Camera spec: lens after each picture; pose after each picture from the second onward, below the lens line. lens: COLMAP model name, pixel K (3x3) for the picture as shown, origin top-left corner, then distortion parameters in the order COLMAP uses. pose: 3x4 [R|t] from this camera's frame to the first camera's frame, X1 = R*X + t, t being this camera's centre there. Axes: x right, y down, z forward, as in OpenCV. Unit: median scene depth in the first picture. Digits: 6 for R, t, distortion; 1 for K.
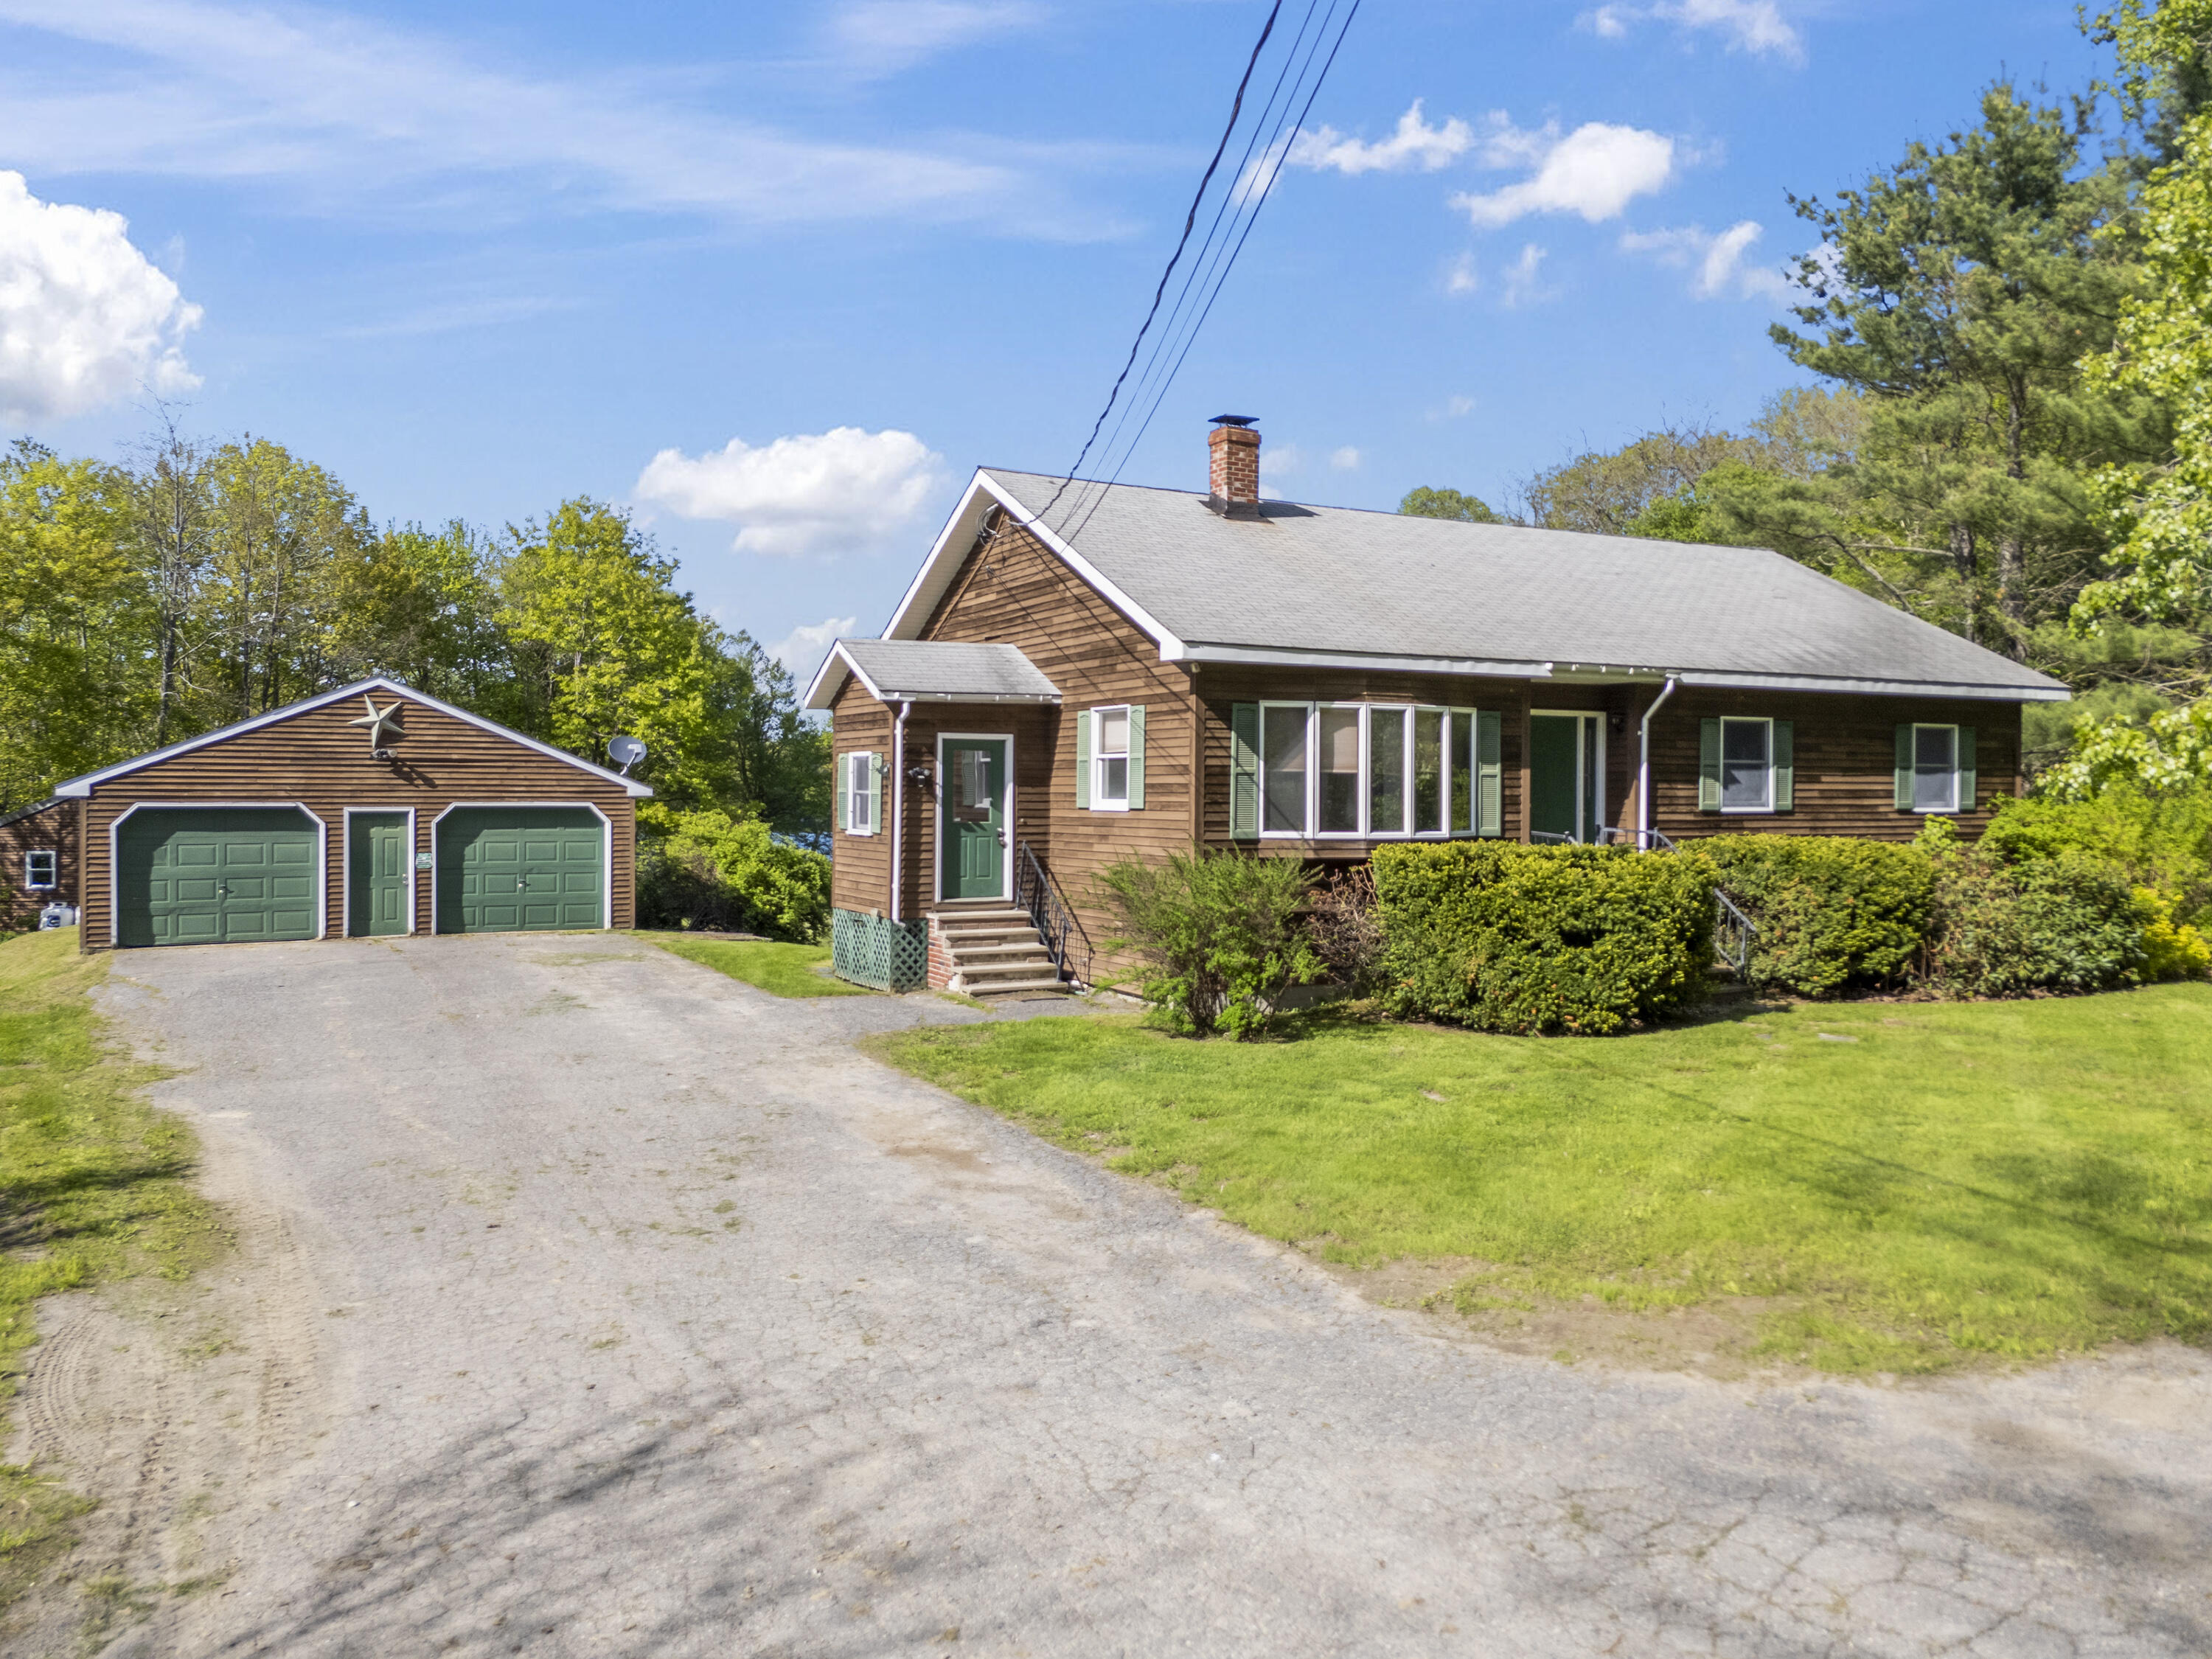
lens RADIAL K [[1622.8, 0, 1111.7], [0, 1622.8, 817.8], [0, 0, 1]] dist [0.059380, -0.034042]
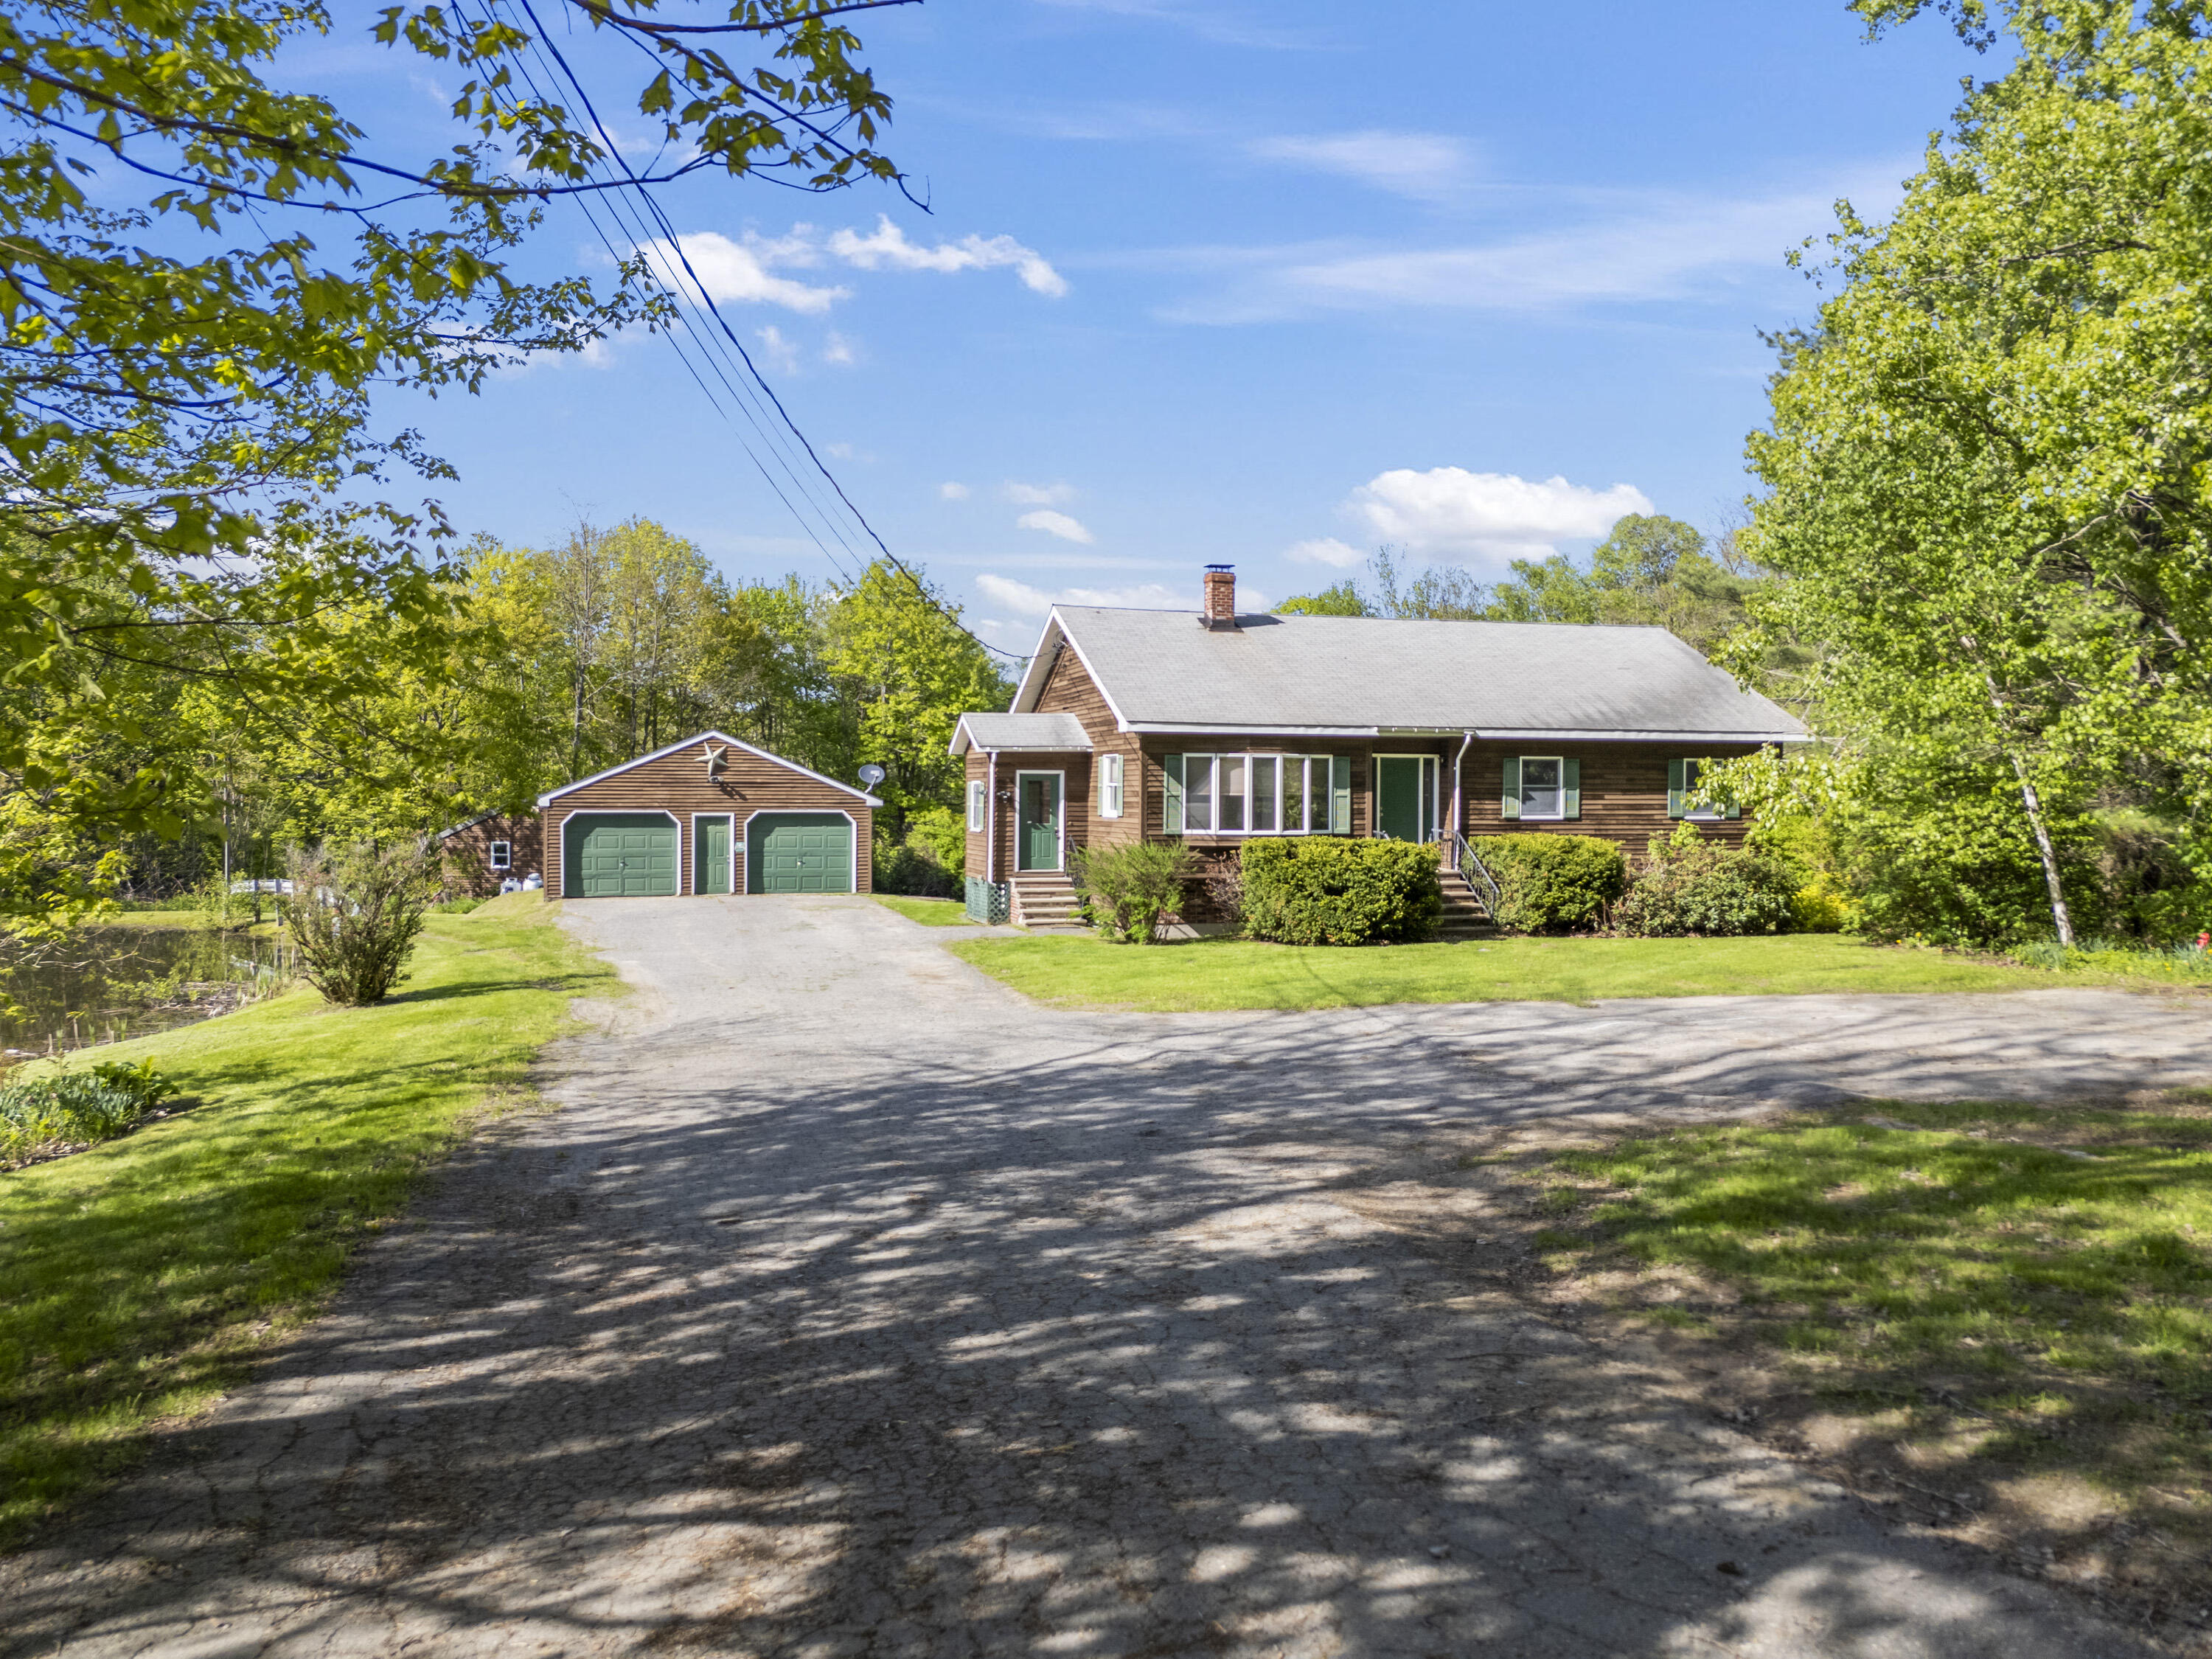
lens RADIAL K [[1610.8, 0, 1112.5], [0, 1610.8, 821.1], [0, 0, 1]] dist [0.119749, -0.131148]
pose [[0.980649, 0.003352, -0.195747, 0.284316], [-0.003119, 0.999994, 0.001501, -0.002499], [0.195751, -0.000862, 0.980653, -0.549108]]
